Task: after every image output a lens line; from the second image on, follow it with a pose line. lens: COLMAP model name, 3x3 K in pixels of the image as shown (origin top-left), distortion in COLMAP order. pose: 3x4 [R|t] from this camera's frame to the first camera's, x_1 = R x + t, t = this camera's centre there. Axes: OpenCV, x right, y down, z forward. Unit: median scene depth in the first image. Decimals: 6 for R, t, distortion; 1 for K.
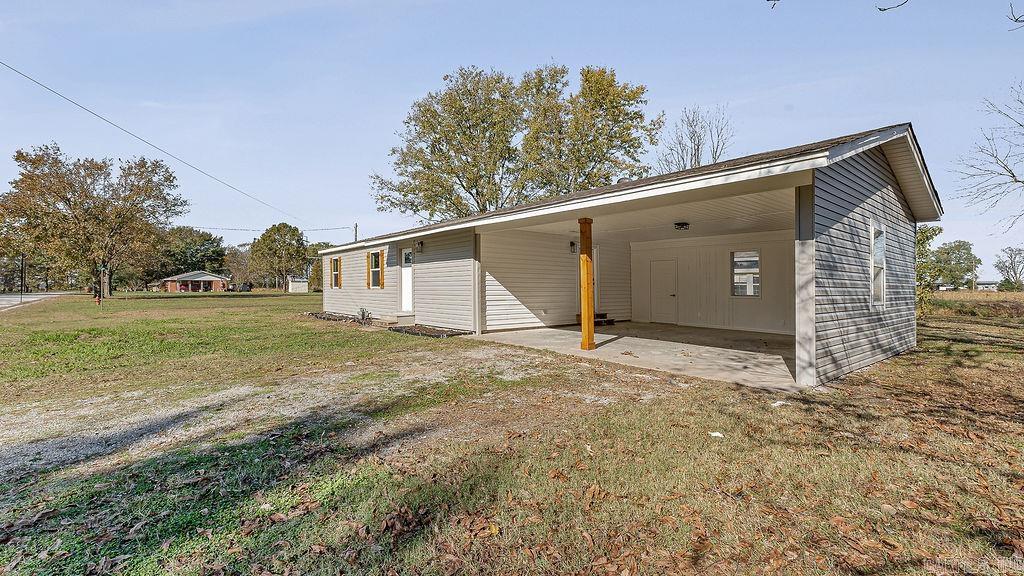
lens RADIAL K [[454.7, 0, 511.4], [0, 454.7, 287.1], [0, 0, 1]] dist [0.000759, 0.000021]
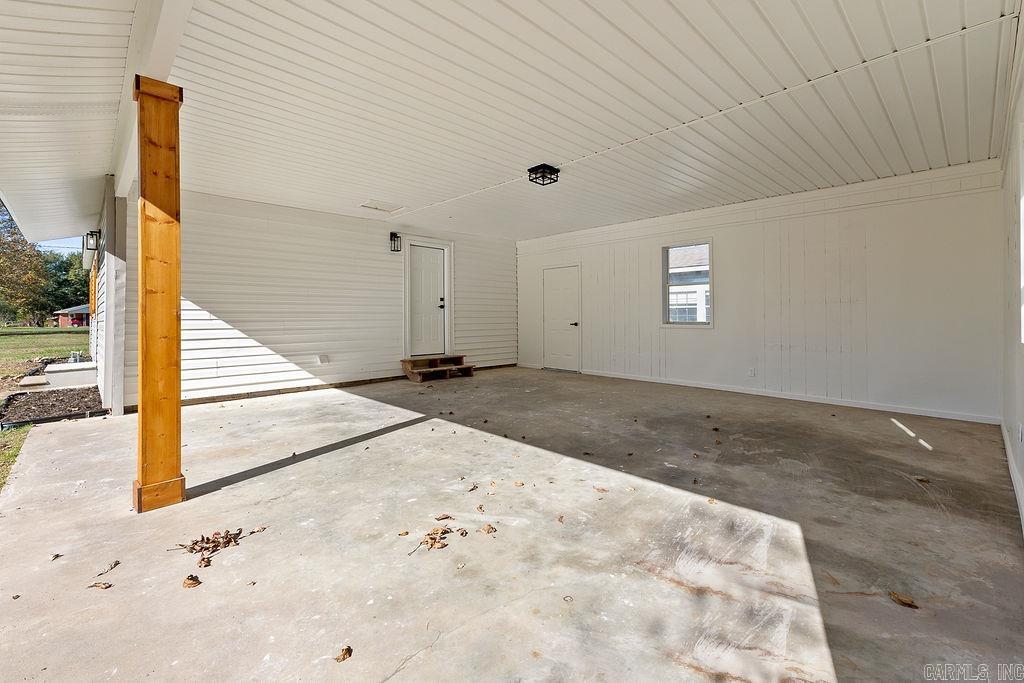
lens RADIAL K [[442.7, 0, 518.4], [0, 442.7, 317.2], [0, 0, 1]] dist [0.000054, -0.000024]
pose [[0.997739, -0.012400, 0.066054, 0.243295], [0.012352, 0.999923, 0.001138, 0.007352], [-0.066063, -0.000320, 0.997815, 0.419063]]
